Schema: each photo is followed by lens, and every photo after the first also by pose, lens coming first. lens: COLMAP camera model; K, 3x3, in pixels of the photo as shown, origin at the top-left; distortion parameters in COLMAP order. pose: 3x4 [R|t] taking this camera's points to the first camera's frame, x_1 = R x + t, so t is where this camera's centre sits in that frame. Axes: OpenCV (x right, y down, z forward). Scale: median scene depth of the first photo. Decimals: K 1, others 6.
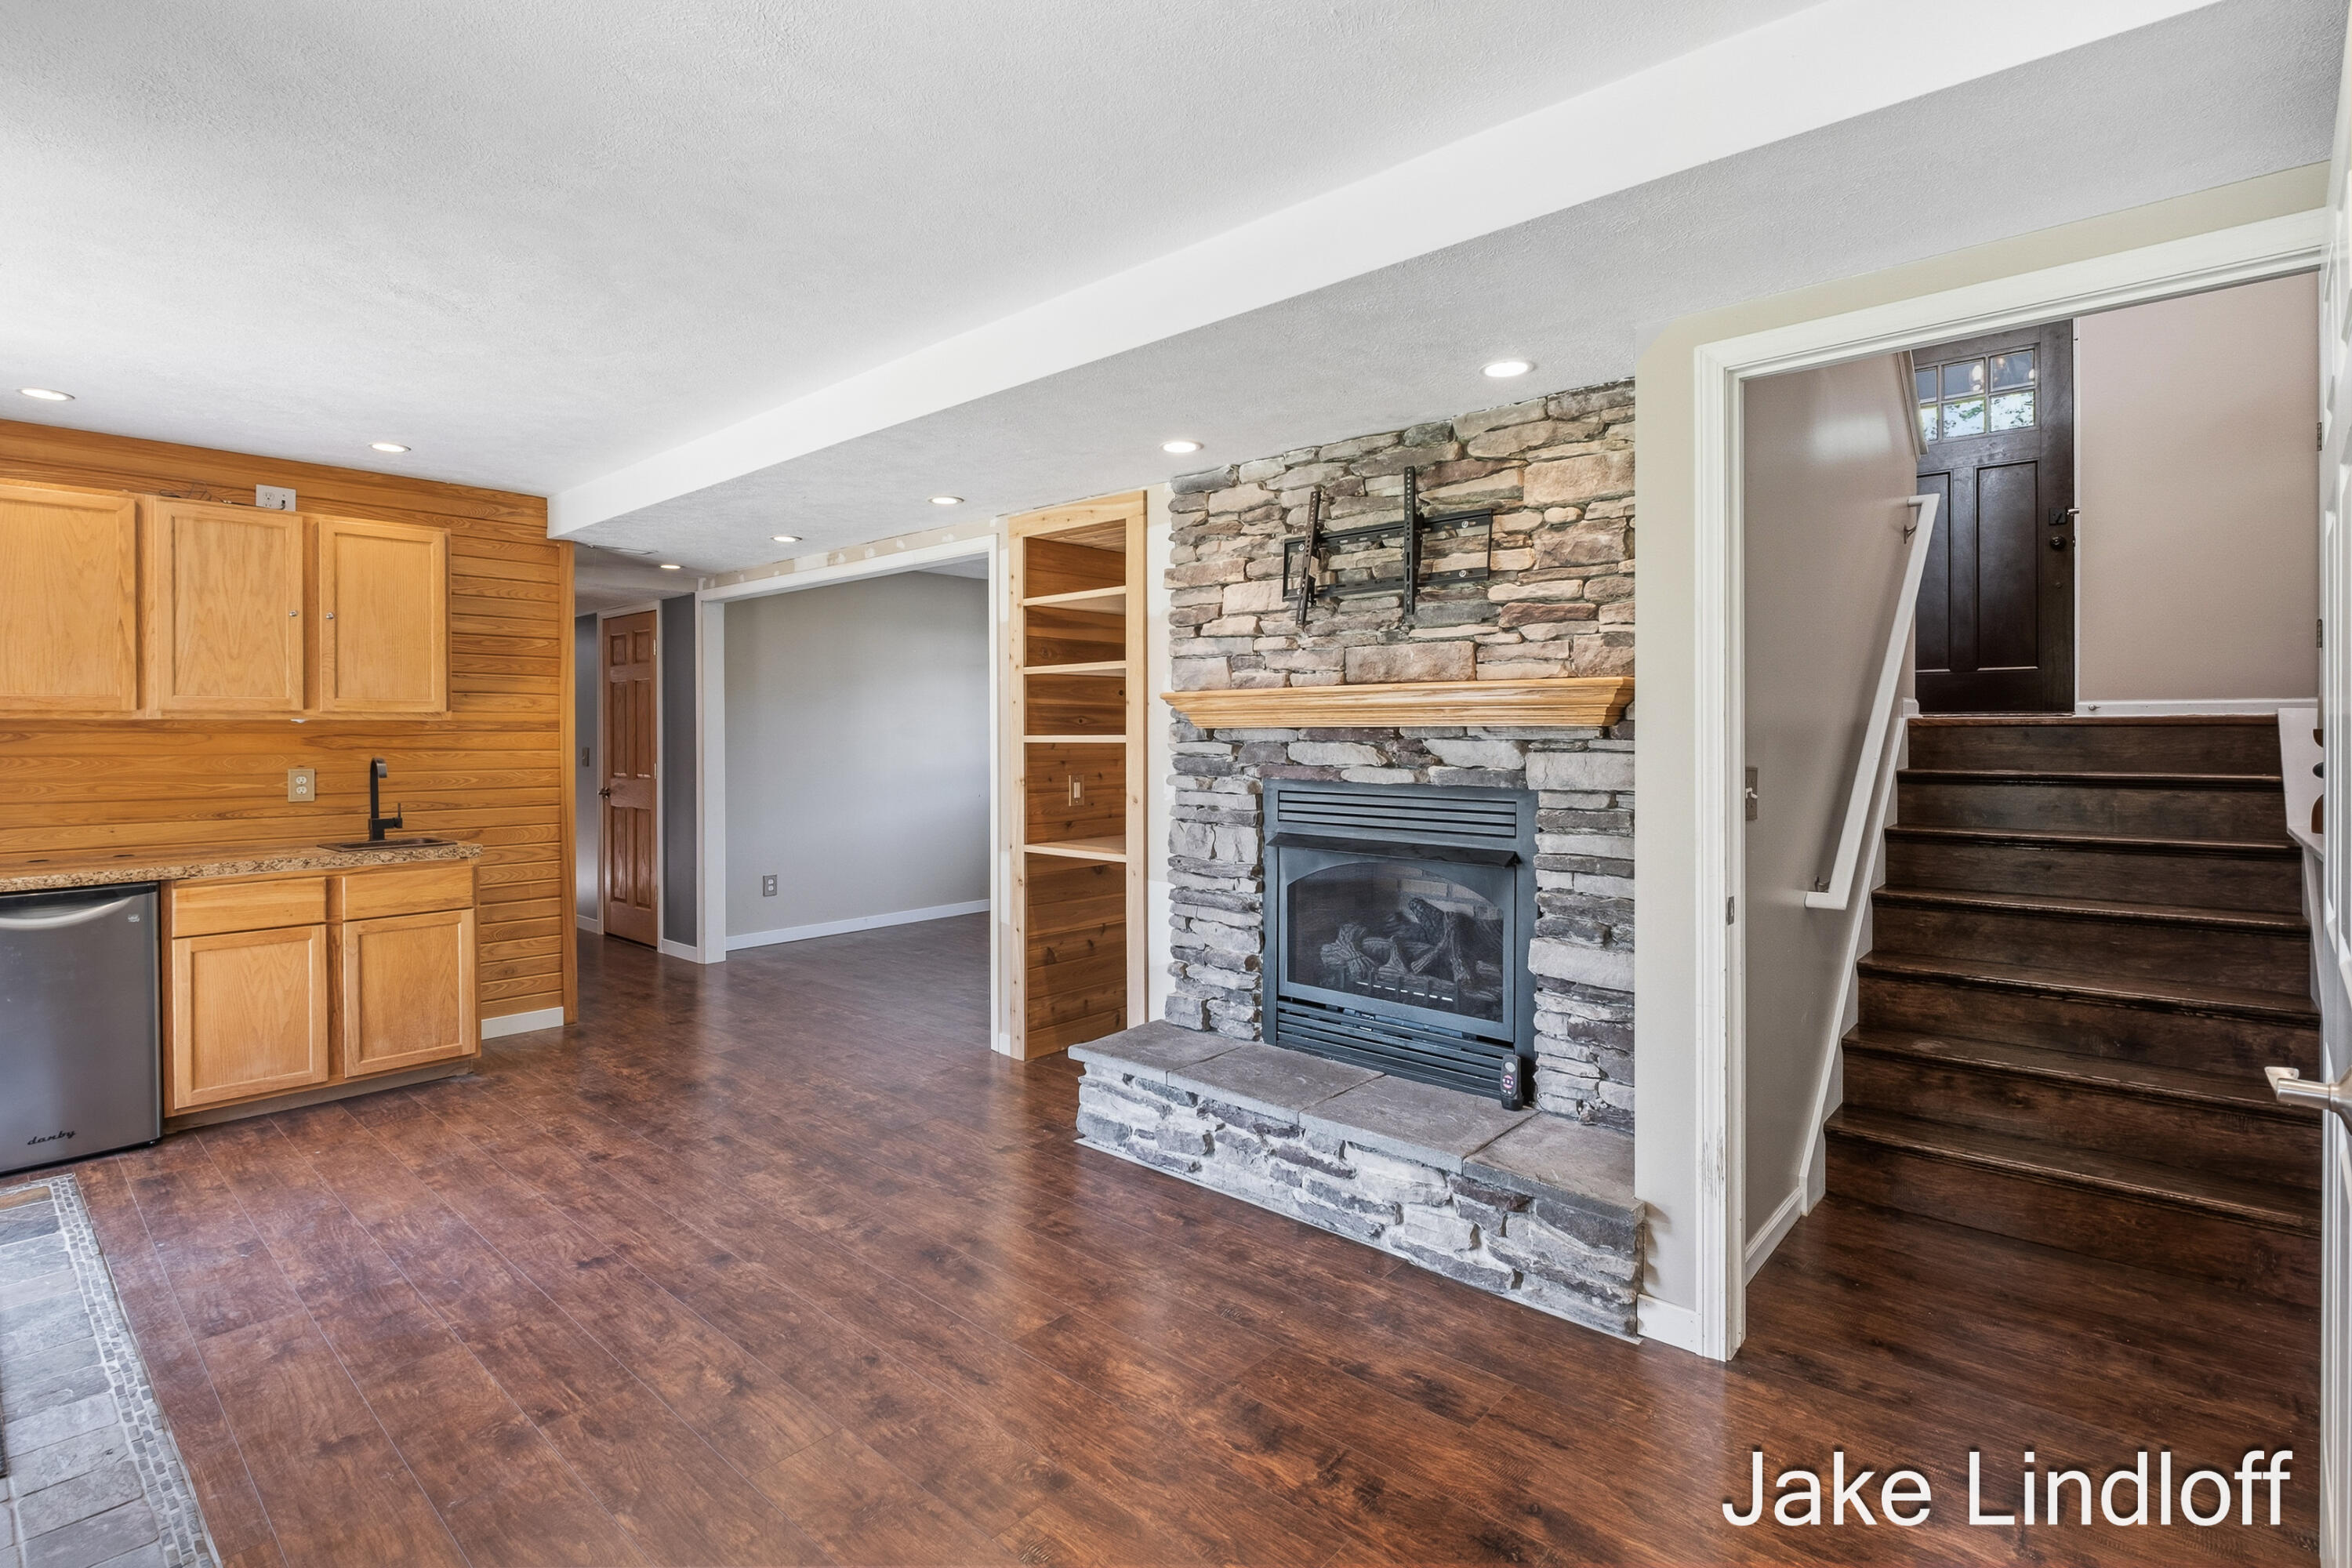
lens RADIAL K [[1132.7, 0, 1158.0], [0, 1132.7, 737.2], [0, 0, 1]] dist [0.006529, -0.006116]
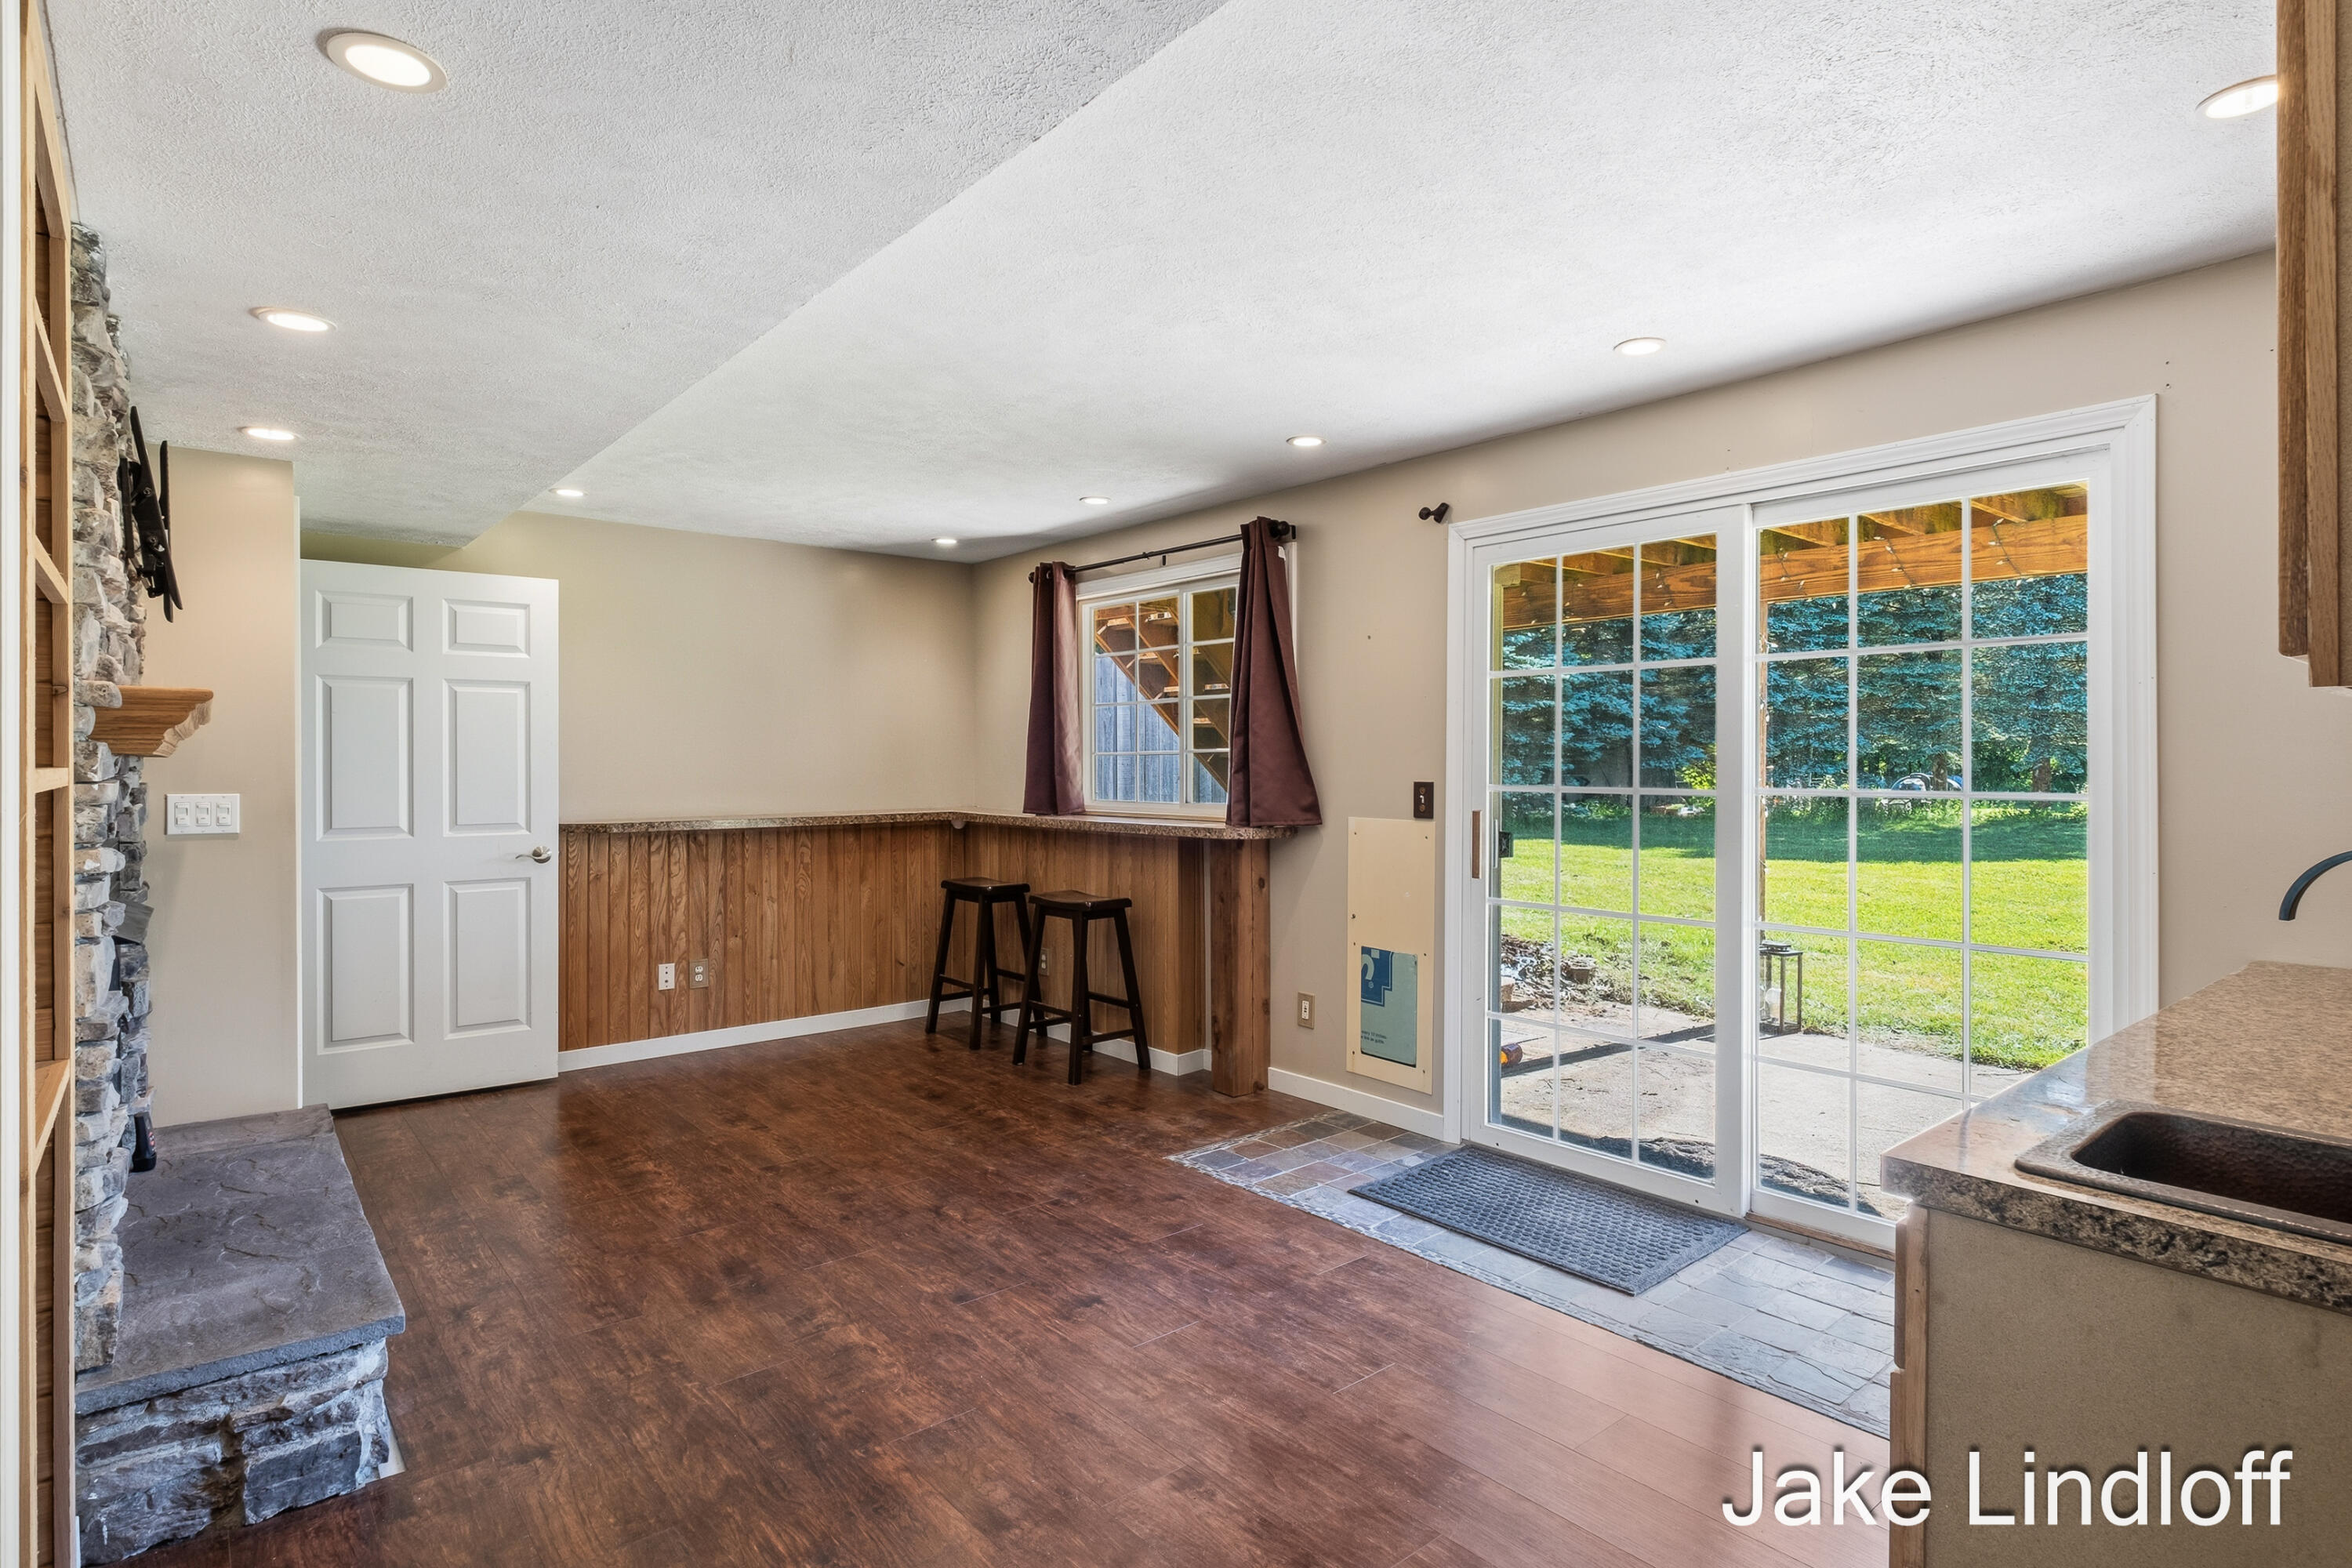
lens RADIAL K [[1212.1, 0, 1168.8], [0, 1212.1, 767.9], [0, 0, 1]] dist [0.002389, -0.002629]
pose [[-0.990772, 0.005645, 0.135419, -0.506396], [0.007019, 0.999929, 0.009669, -0.004588], [-0.135355, 0.010531, -0.990741, 1.440747]]
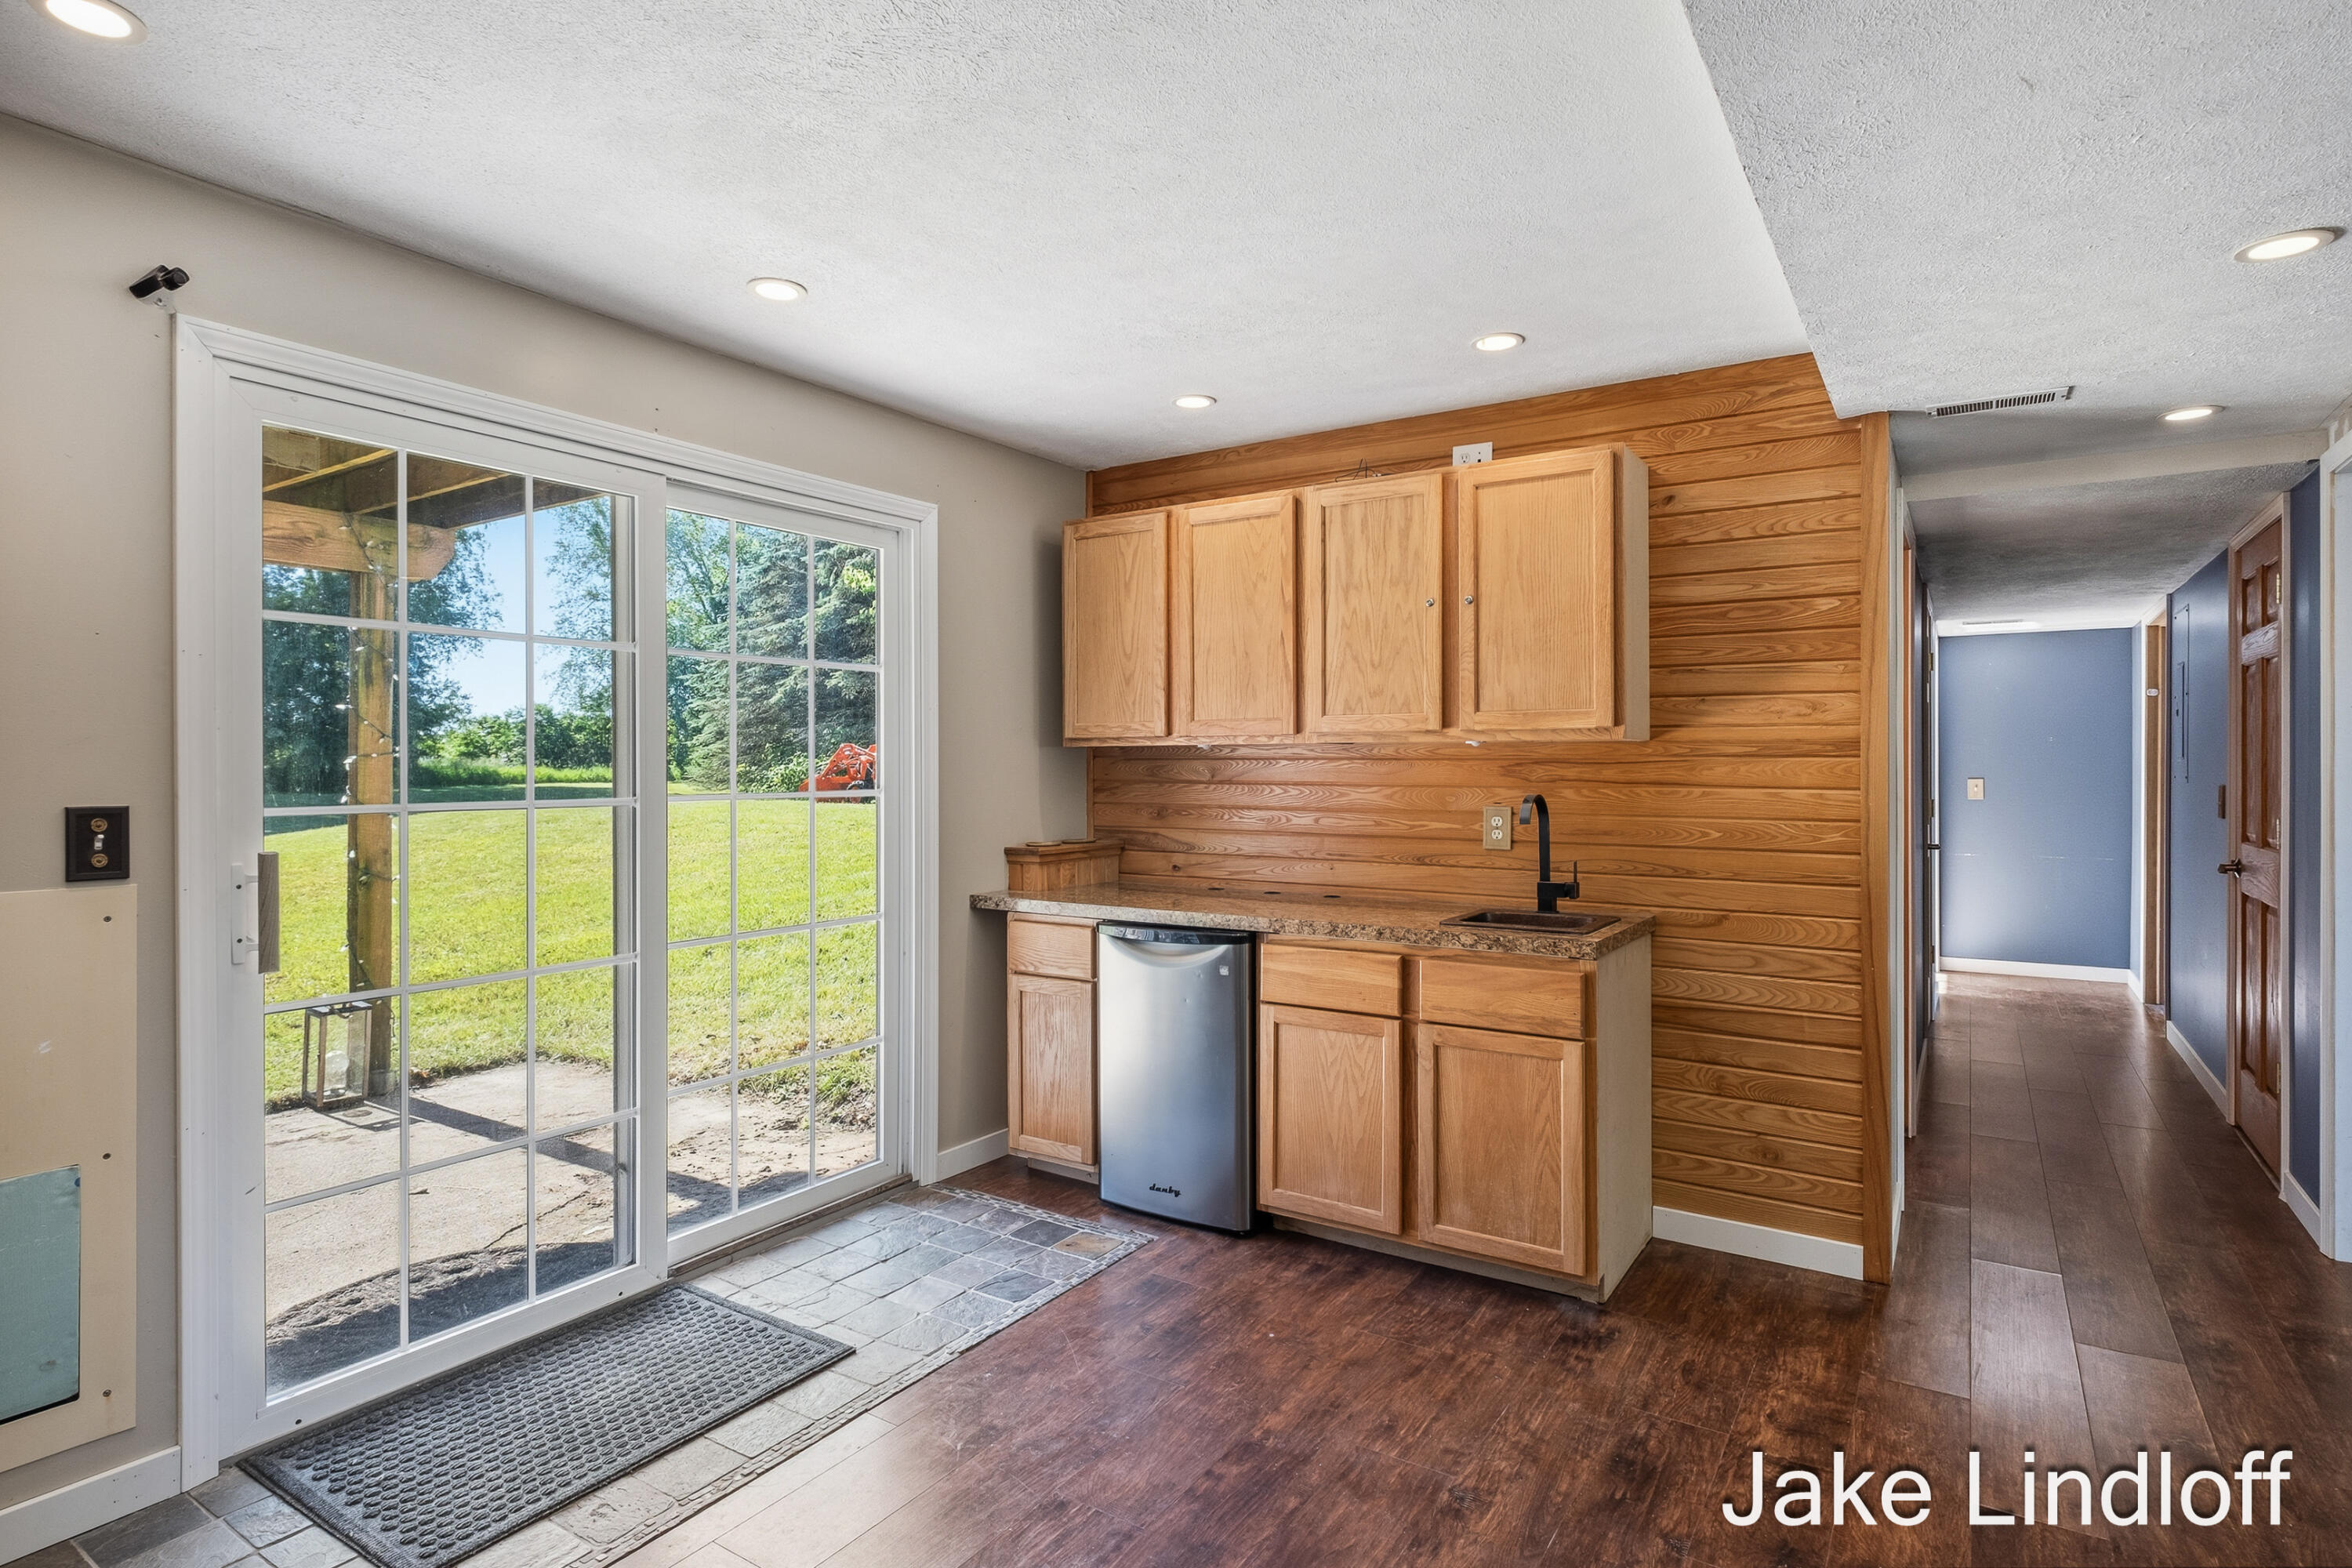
lens RADIAL K [[1212.1, 0, 1173.7], [0, 1212.1, 768.7], [0, 0, 1]] dist [0.002389, -0.002629]
pose [[0.168024, 0.005925, -0.985765, 0.012151], [-0.003605, 0.999979, 0.005397, -0.001328], [0.985776, 0.002647, 0.168042, 0.724395]]
